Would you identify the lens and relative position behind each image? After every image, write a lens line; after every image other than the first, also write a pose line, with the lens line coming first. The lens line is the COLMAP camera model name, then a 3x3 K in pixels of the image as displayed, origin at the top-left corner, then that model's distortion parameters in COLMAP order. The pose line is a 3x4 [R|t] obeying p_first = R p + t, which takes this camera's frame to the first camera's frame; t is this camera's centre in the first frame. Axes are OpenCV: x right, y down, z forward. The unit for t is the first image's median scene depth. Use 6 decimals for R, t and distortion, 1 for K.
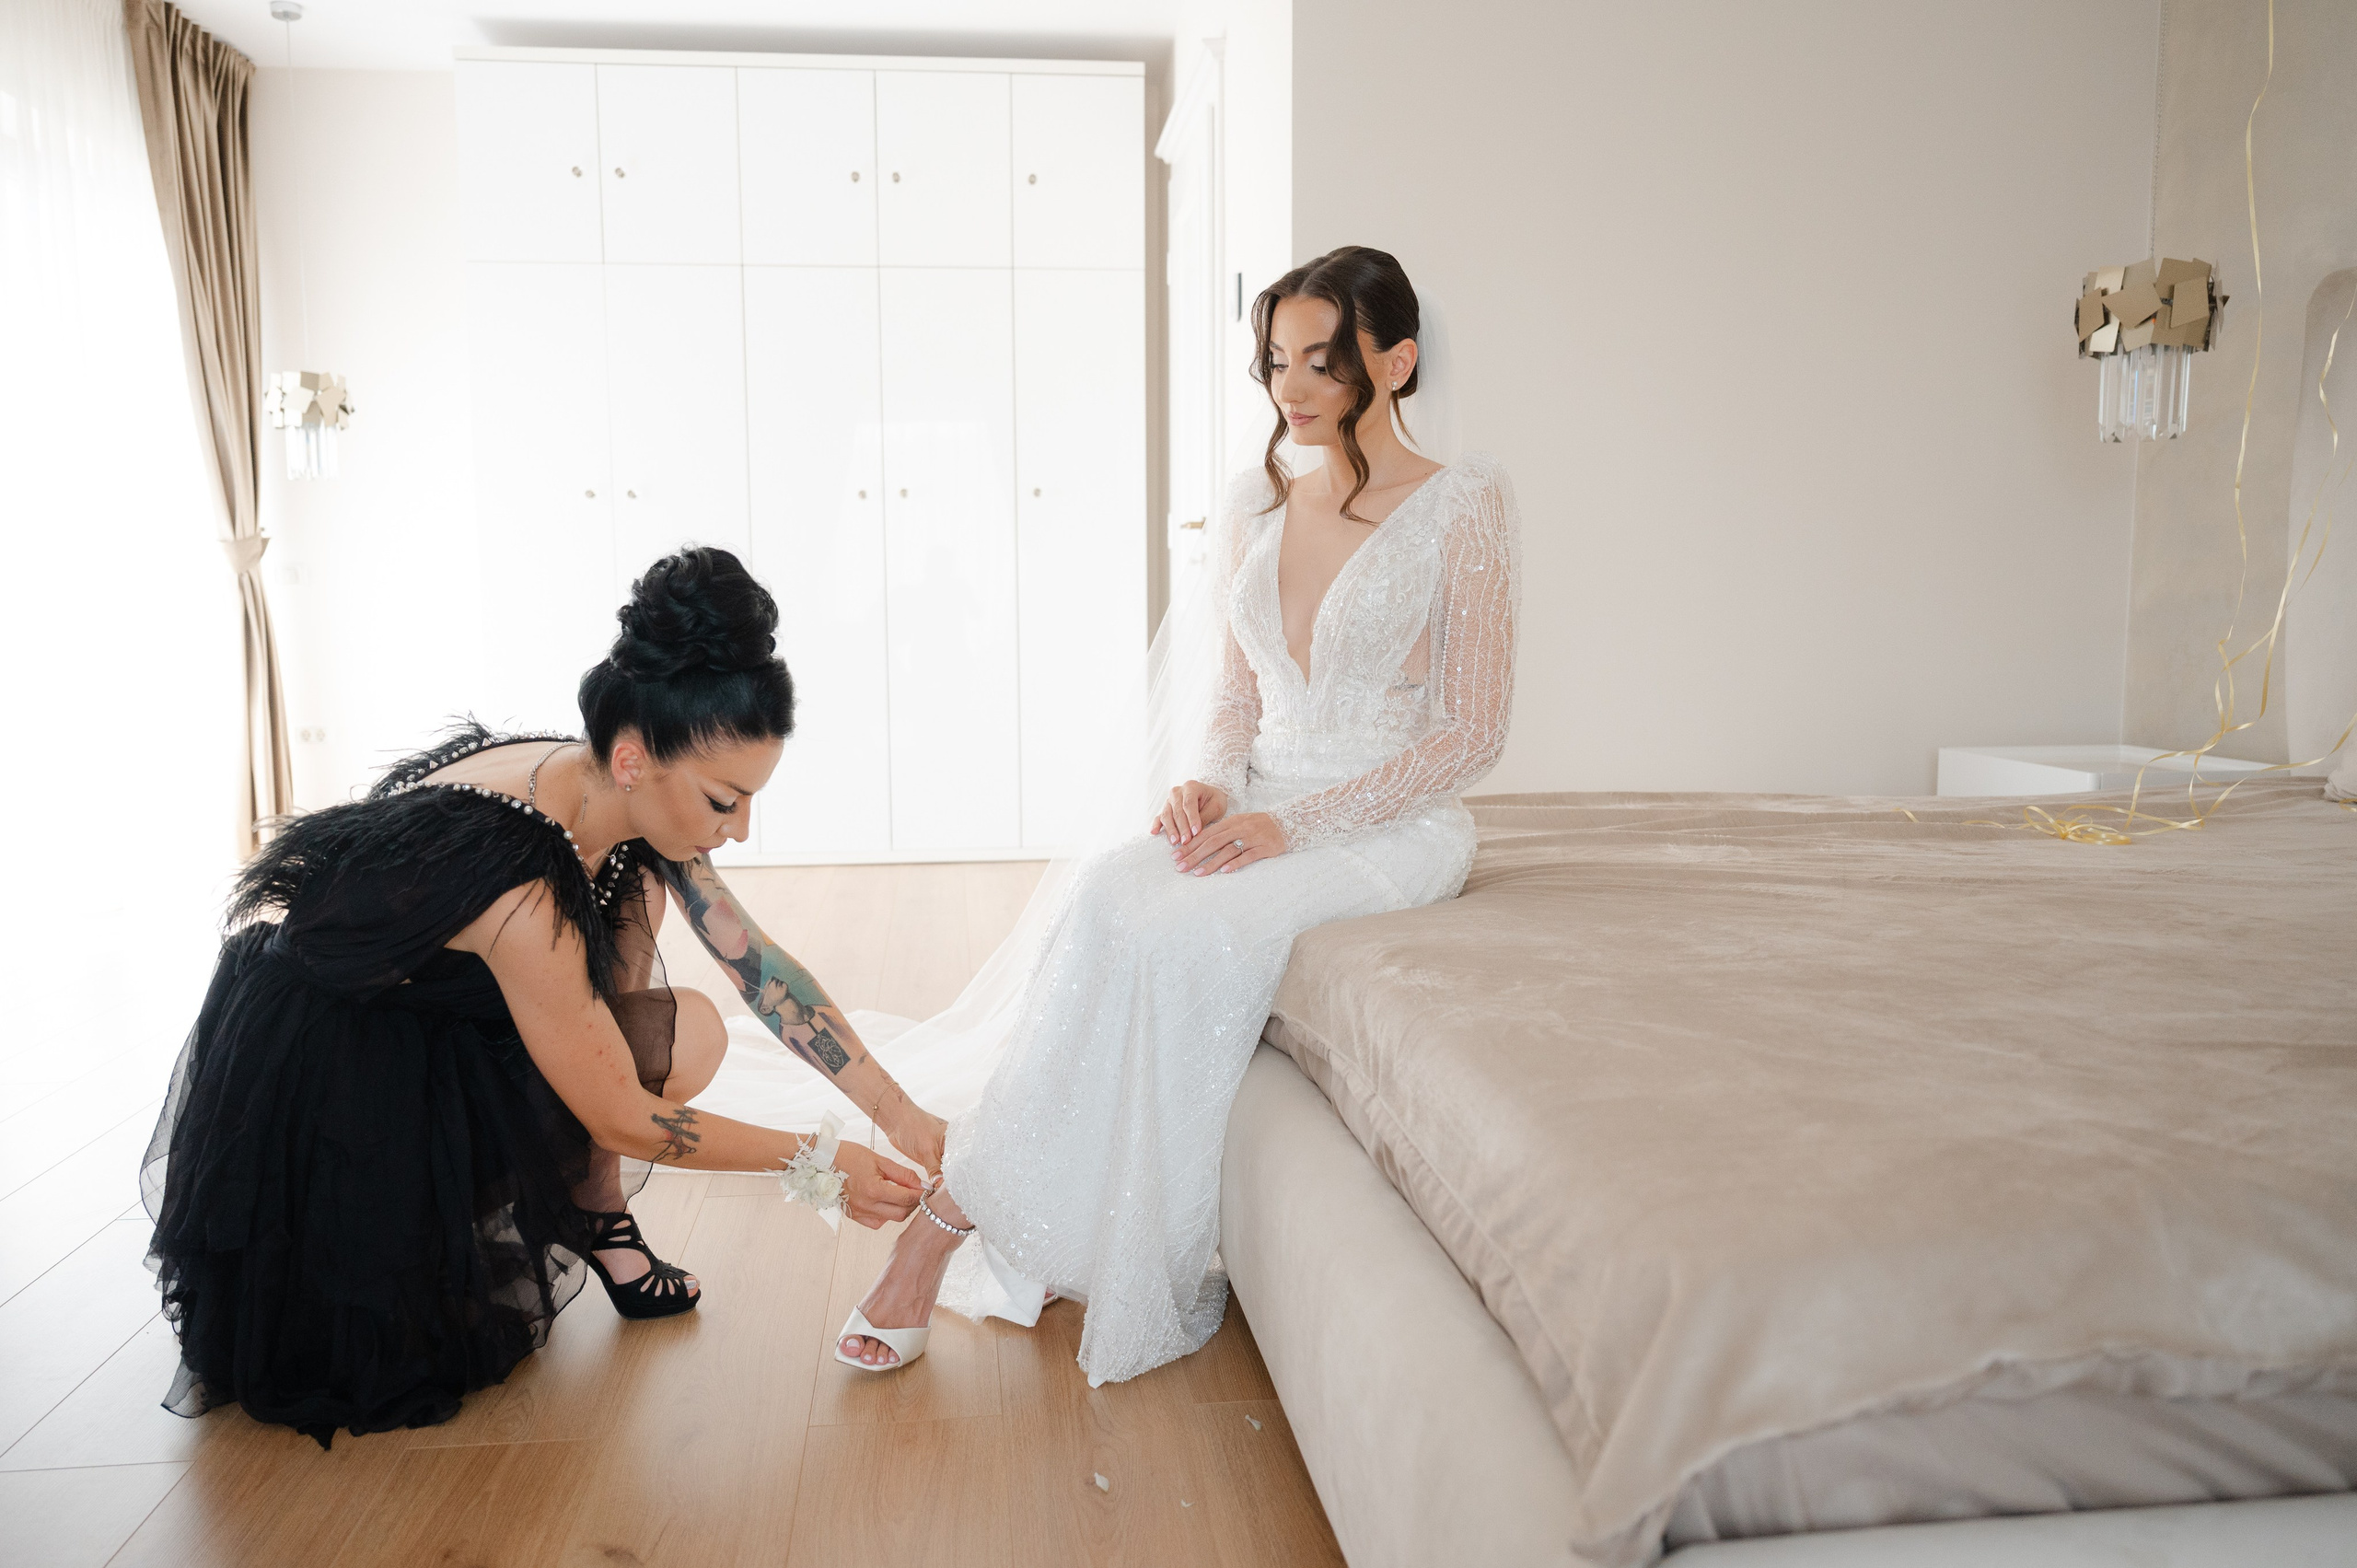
lens RADIAL K [[1662.8, 0, 1105.9], [0, 1662.8, 800.0], [0, 0, 1]] dist [0.002685, 0.001759]
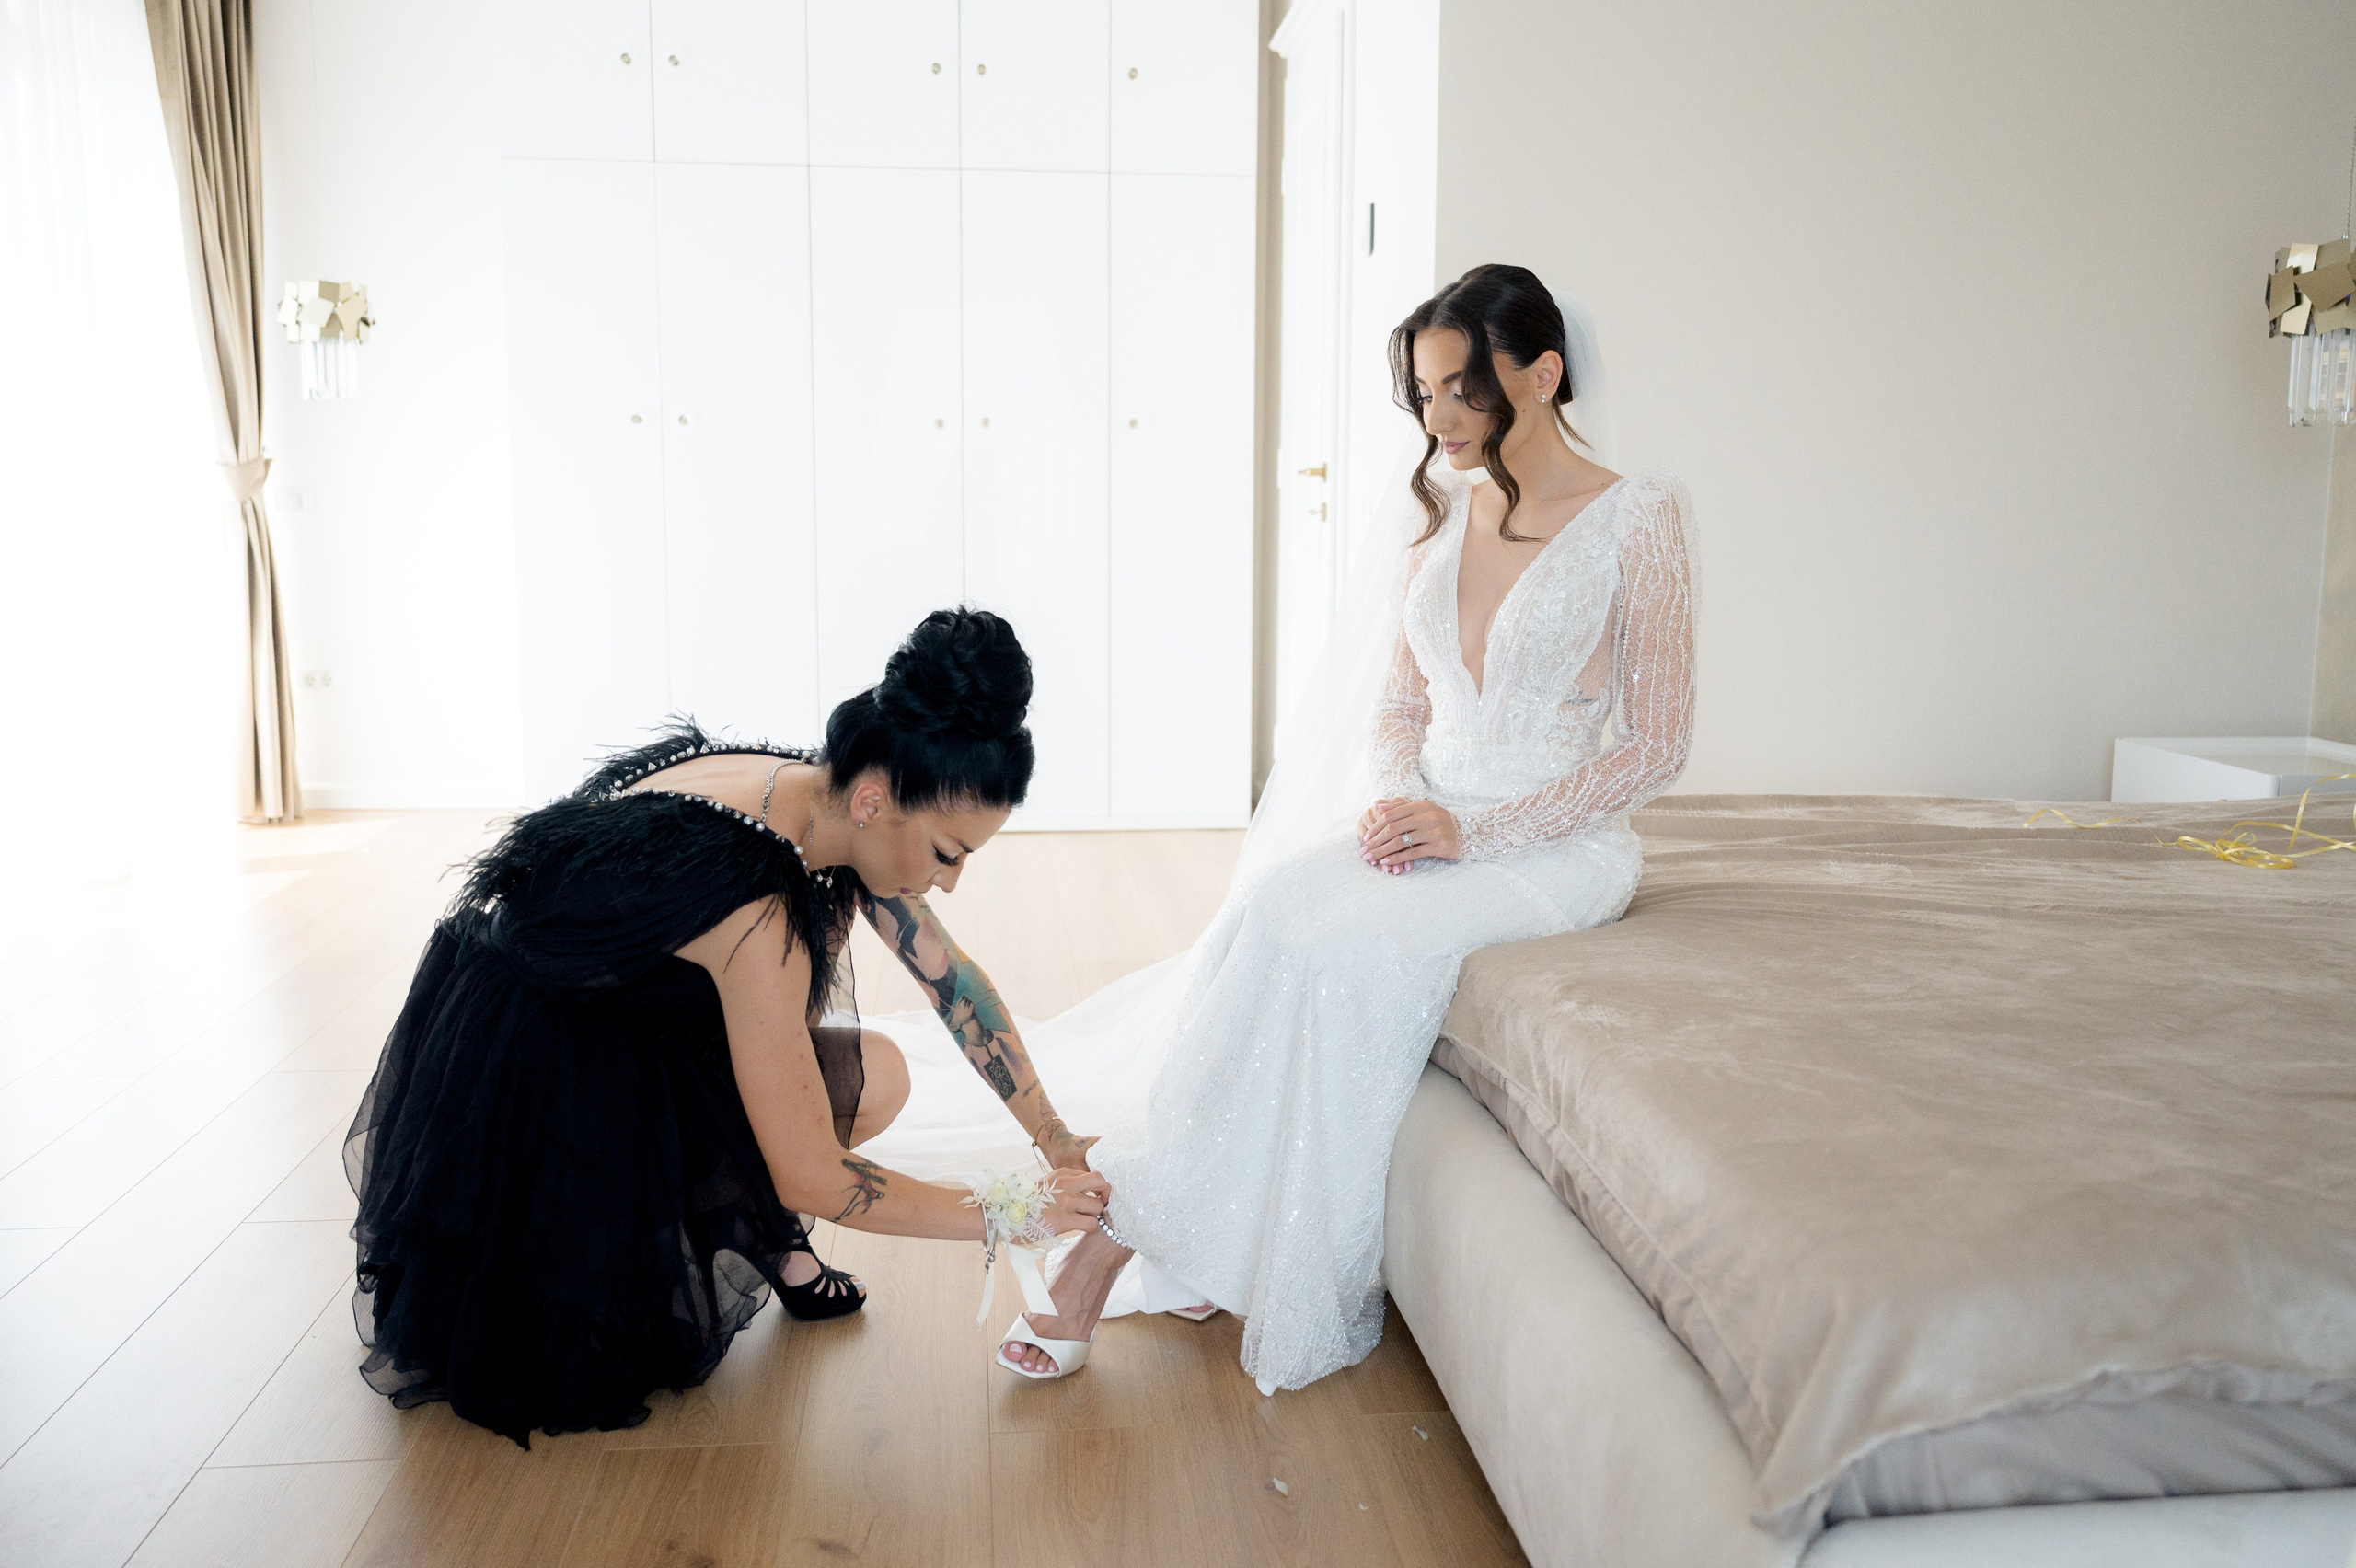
lens RADIAL K [[1961.7, 0, 1178.0], [0, 1961.7, 784.0], [0, 0, 1]] dist [-0.002019, 0.003263]
pose [[0.999865, 0.012455, 0.010739, -0.086777], [-0.012755, 0.999517, 0.028345, -0.066781], [-0.010380, -0.028478, 0.999541, -0.222542]]
